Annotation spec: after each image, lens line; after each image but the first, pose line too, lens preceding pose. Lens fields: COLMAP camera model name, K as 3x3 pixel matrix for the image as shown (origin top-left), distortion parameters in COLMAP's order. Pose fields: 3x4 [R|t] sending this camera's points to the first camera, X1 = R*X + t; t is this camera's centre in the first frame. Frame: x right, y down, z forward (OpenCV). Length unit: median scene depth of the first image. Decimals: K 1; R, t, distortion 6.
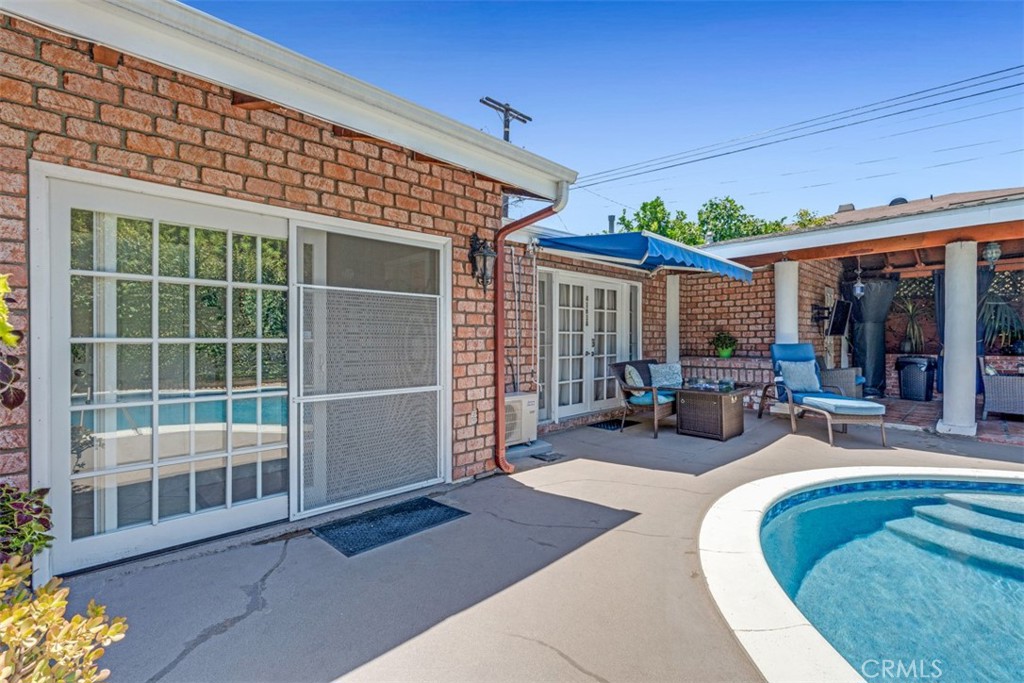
lens RADIAL K [[449.9, 0, 514.5], [0, 449.9, 342.3], [0, 0, 1]] dist [-0.005470, -0.000324]
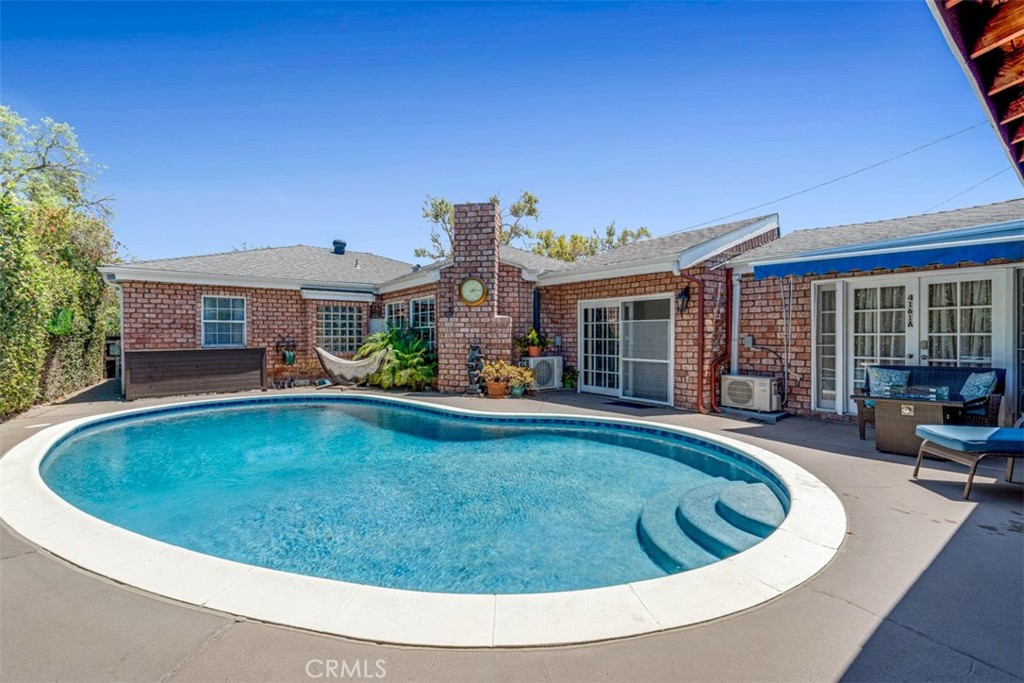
lens RADIAL K [[449.9, 0, 511.2], [0, 449.9, 339.6], [0, 0, 1]] dist [-0.005470, -0.000324]
pose [[-0.120405, 0.009722, -0.992677, 1.191366], [-0.007550, 0.999914, 0.010709, -0.013285], [0.992696, 0.008784, -0.120321, 0.283070]]
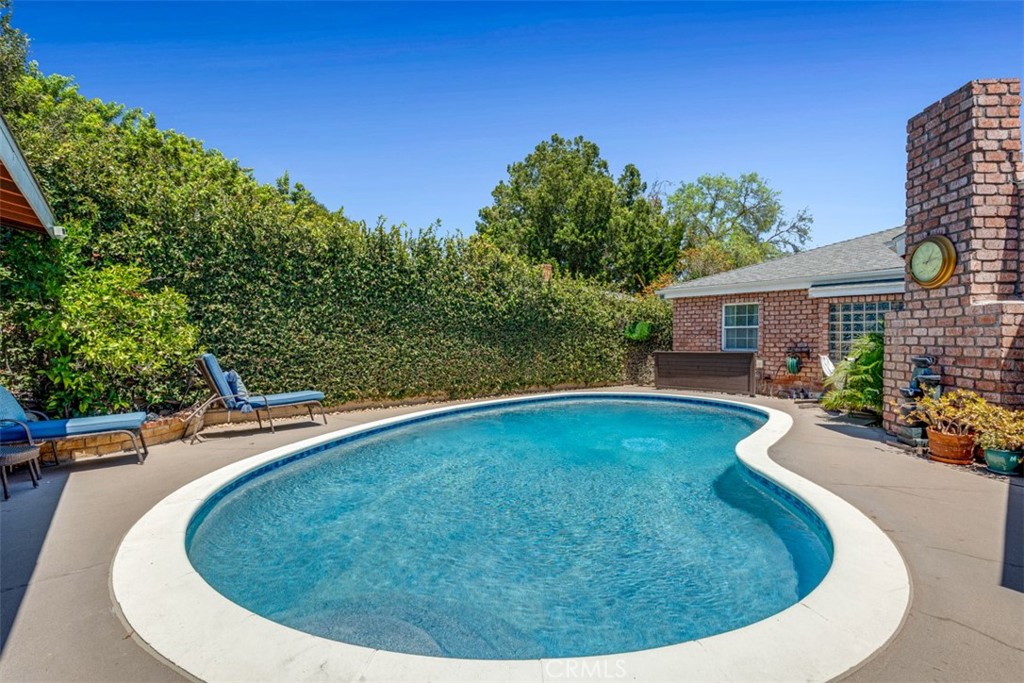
lens RADIAL K [[449.9, 0, 515.3], [0, 449.9, 341.3], [0, 0, 1]] dist [-0.005470, -0.000324]
pose [[-0.999023, -0.002494, 0.044124, 0.485616], [-0.001997, 0.999934, 0.011290, -0.017249], [-0.044149, 0.011191, -0.998962, 0.815204]]
